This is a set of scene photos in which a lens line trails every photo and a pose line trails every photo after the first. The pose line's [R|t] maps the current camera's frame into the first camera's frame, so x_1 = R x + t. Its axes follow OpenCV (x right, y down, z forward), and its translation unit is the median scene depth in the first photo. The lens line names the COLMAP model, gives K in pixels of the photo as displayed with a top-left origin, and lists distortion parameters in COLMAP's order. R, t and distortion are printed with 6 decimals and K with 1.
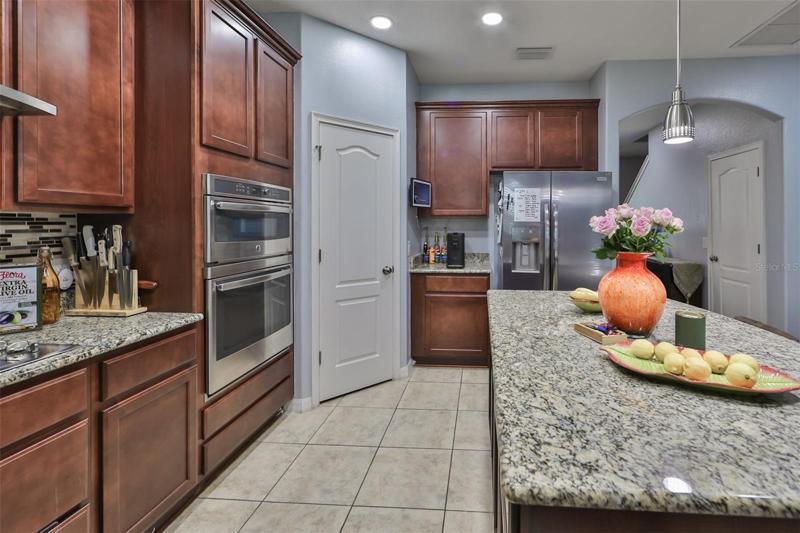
lens RADIAL K [[363.6, 0, 454.8], [0, 363.6, 224.4], [0, 0, 1]] dist [-0.000378, -0.000134]
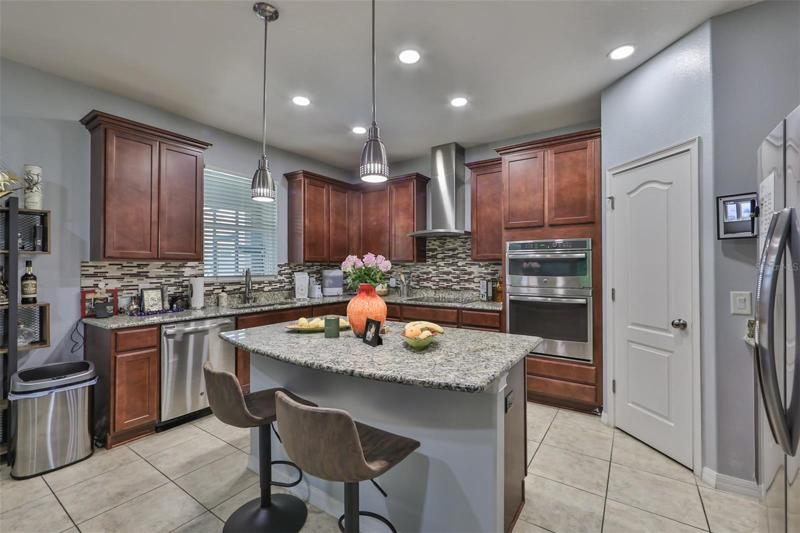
lens RADIAL K [[347.6, 0, 400.0], [0, 347.6, 266.5], [0, 0, 1]] dist [0.000200, 0.000009]
pose [[-0.507454, -0.000543, -0.861679, 0.875185], [0.000718, 0.999999, -0.001053, 0.001518], [0.861679, -0.001154, -0.507453, 0.970287]]
